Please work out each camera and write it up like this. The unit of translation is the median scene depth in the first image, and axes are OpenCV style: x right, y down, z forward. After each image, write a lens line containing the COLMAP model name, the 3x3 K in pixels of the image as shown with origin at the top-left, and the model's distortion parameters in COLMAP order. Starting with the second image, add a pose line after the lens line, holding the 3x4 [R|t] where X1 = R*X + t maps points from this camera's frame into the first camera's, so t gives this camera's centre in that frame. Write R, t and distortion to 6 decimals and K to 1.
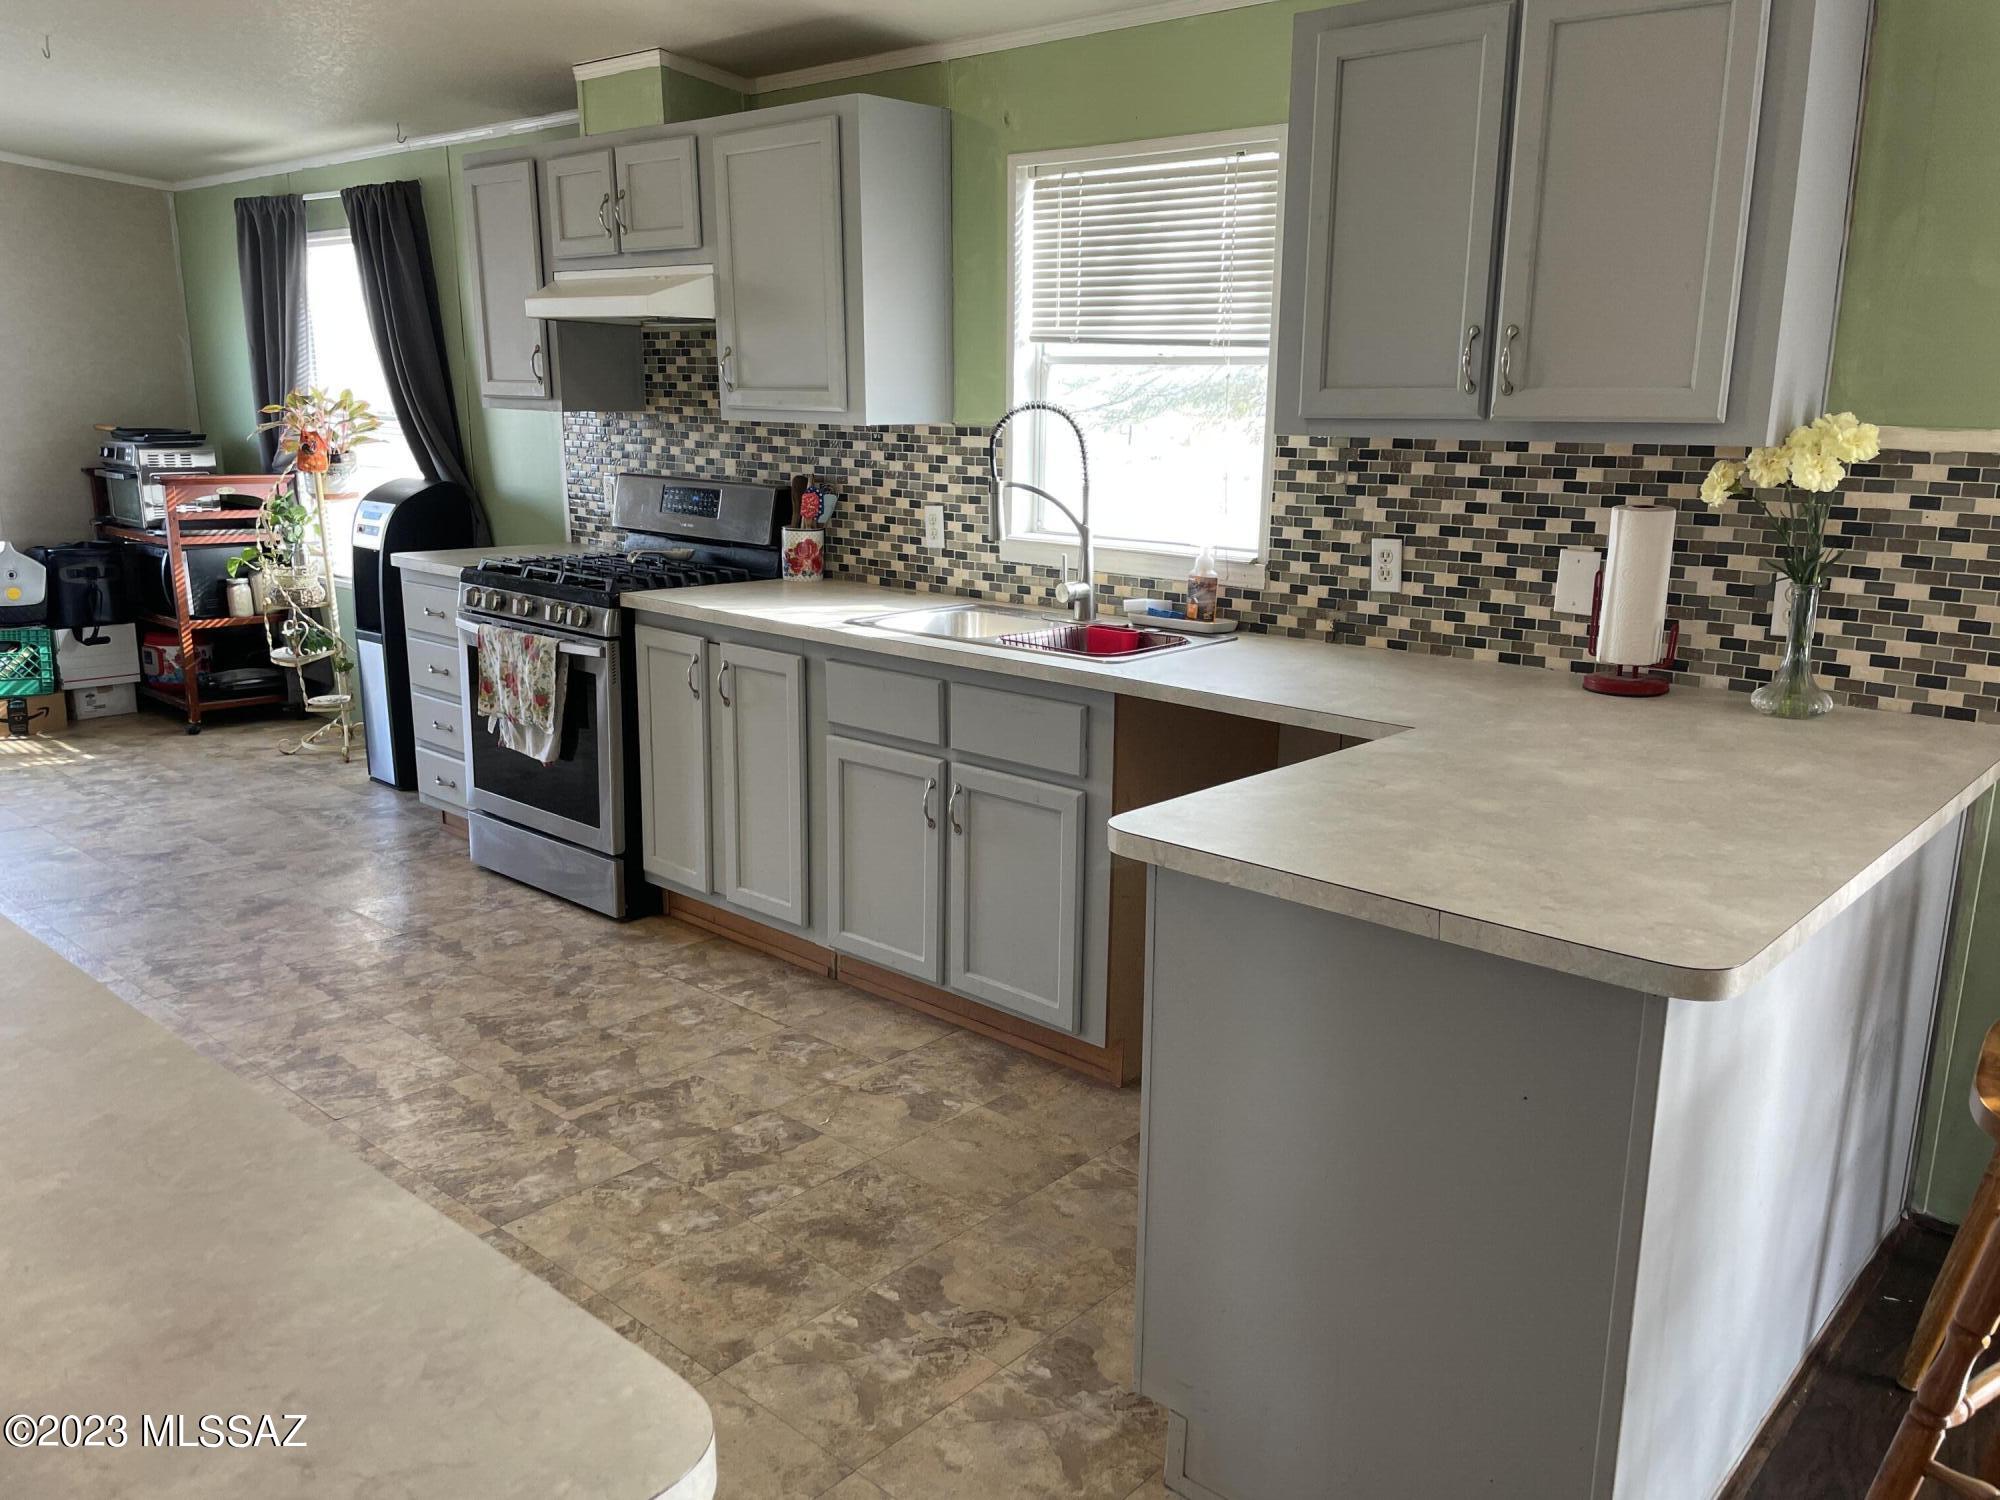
lens RADIAL K [[1525.0, 0, 997.7], [0, 1525.0, 747.2], [0, 0, 1]] dist [0.081824, -0.115395]
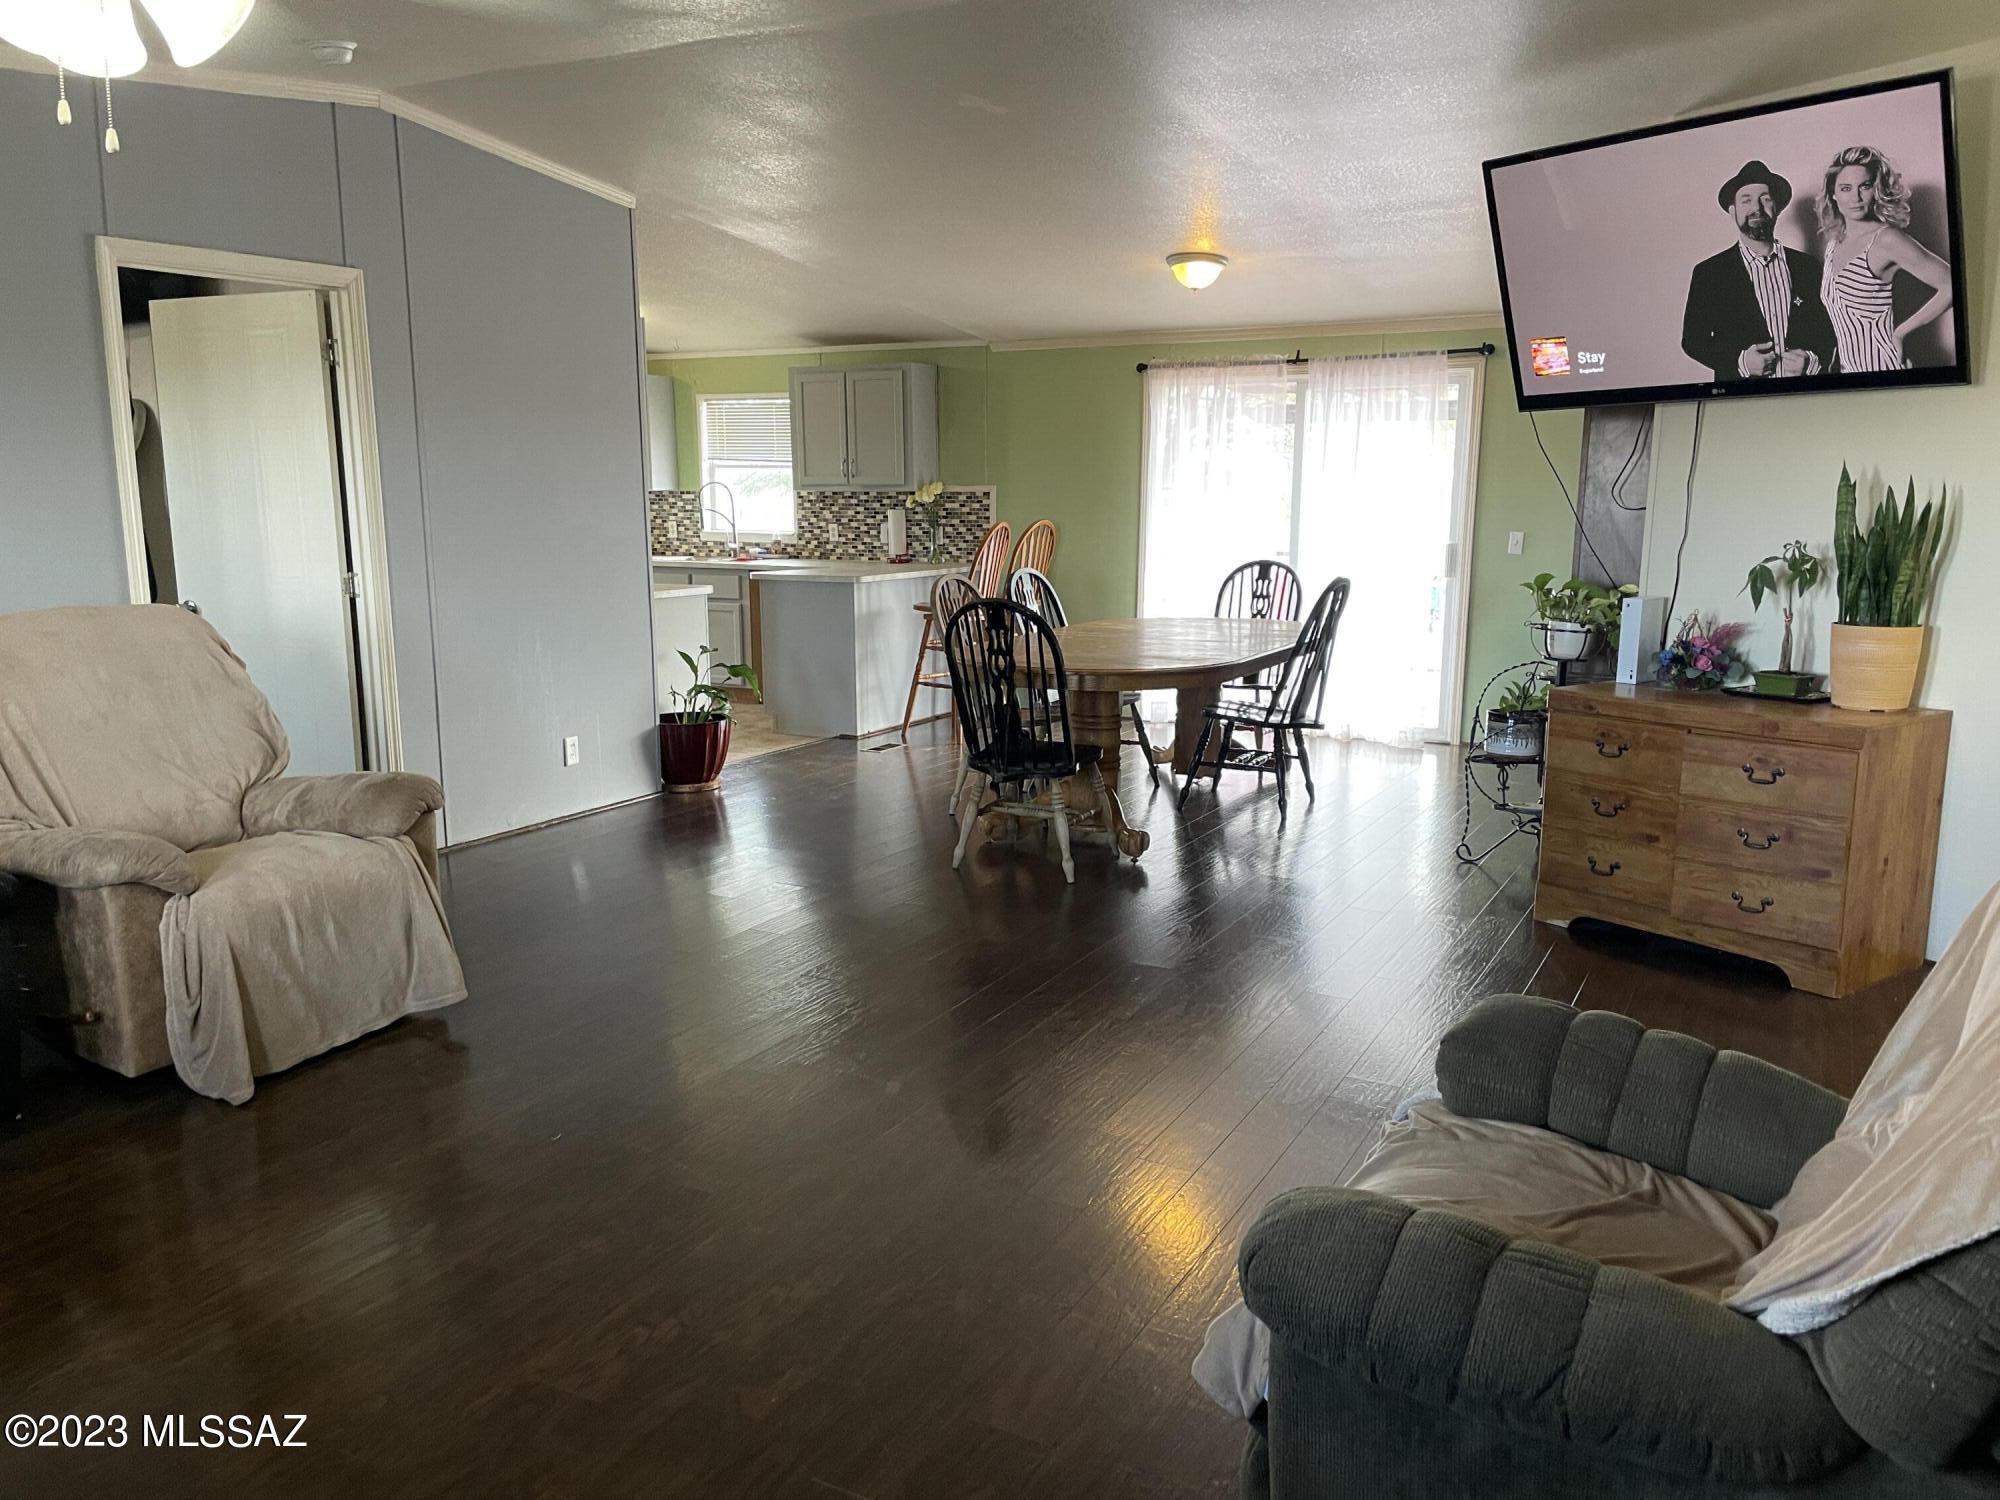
lens RADIAL K [[1525.0, 0, 996.3], [0, 1525.0, 760.5], [0, 0, 1]] dist [0.081824, -0.115395]
pose [[0.970294, -0.064455, 0.233183, -0.175988], [0.072284, 0.997066, -0.025175, 0.438333], [-0.230877, 0.041283, 0.972107, -2.039701]]
